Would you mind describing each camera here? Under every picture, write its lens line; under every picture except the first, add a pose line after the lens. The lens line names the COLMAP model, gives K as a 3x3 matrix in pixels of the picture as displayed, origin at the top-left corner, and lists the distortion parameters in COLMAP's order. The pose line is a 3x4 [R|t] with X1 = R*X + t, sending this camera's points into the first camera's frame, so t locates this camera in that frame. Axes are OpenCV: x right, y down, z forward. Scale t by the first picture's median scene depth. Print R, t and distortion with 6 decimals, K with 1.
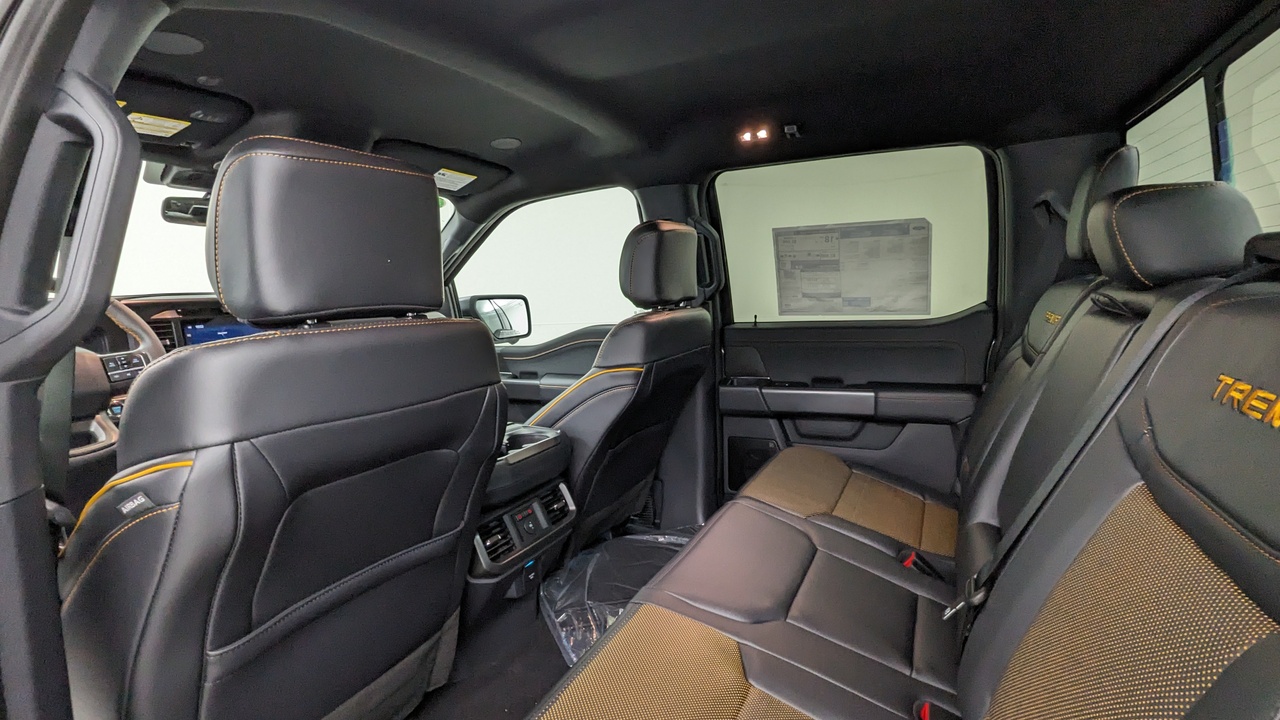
lens RADIAL K [[612.7, 0, 637.4], [0, 612.7, 361.1], [0, 0, 1]] dist [0.001640, -0.003720]
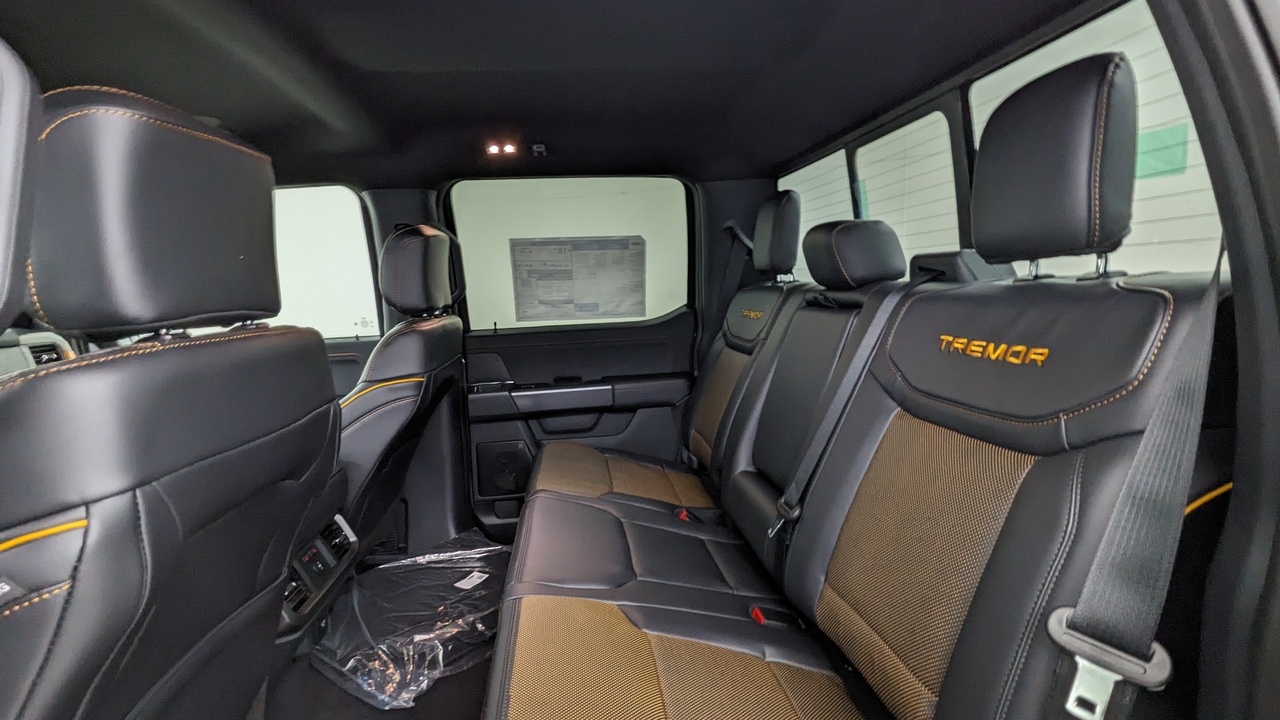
lens RADIAL K [[612.7, 0, 638.1], [0, 612.7, 361.9], [0, 0, 1]] dist [0.001640, -0.003720]
pose [[0.841237, -0.064808, 0.536768, -0.211637], [0.074715, 0.997199, 0.003303, 0.008125], [-0.535479, 0.037326, 0.843723, 0.008052]]
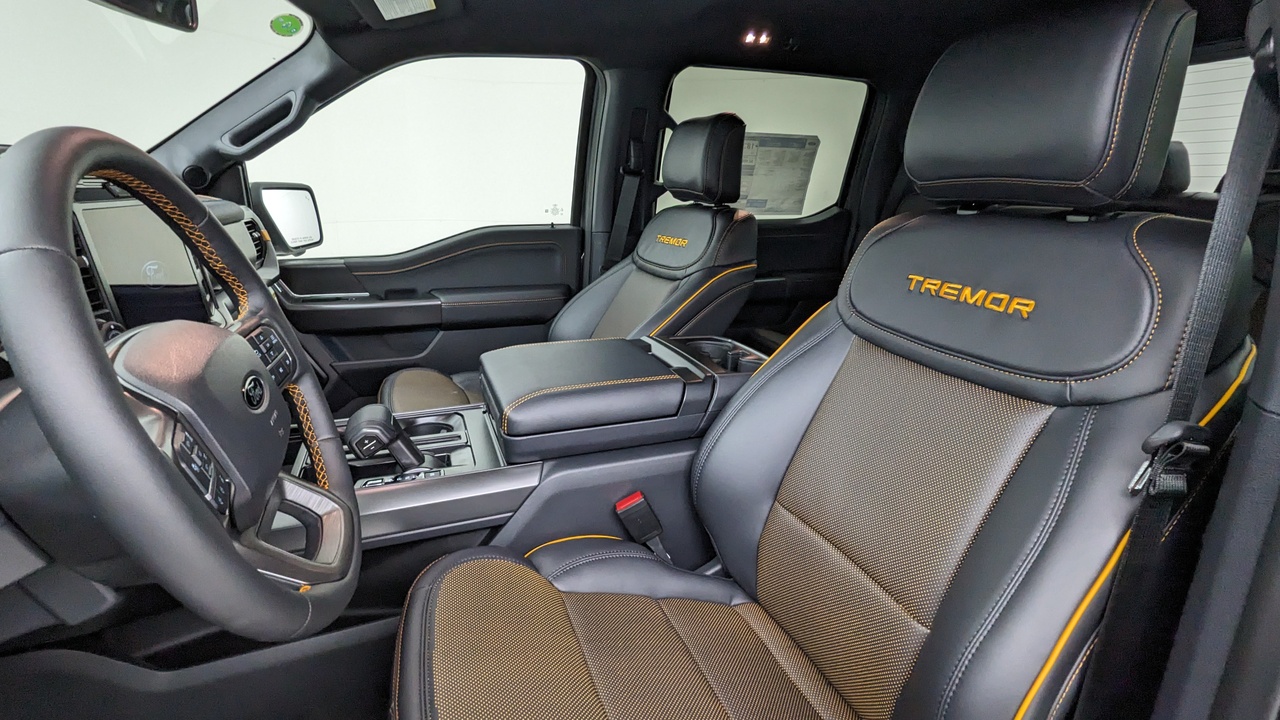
lens RADIAL K [[612.7, 0, 638.4], [0, 612.7, 366.0], [0, 0, 1]] dist [0.001640, -0.003720]
pose [[0.685170, -0.167846, 0.708781, -0.850300], [0.054740, 0.982201, 0.179678, -0.015987], [-0.726324, -0.084311, 0.682162, 0.407951]]
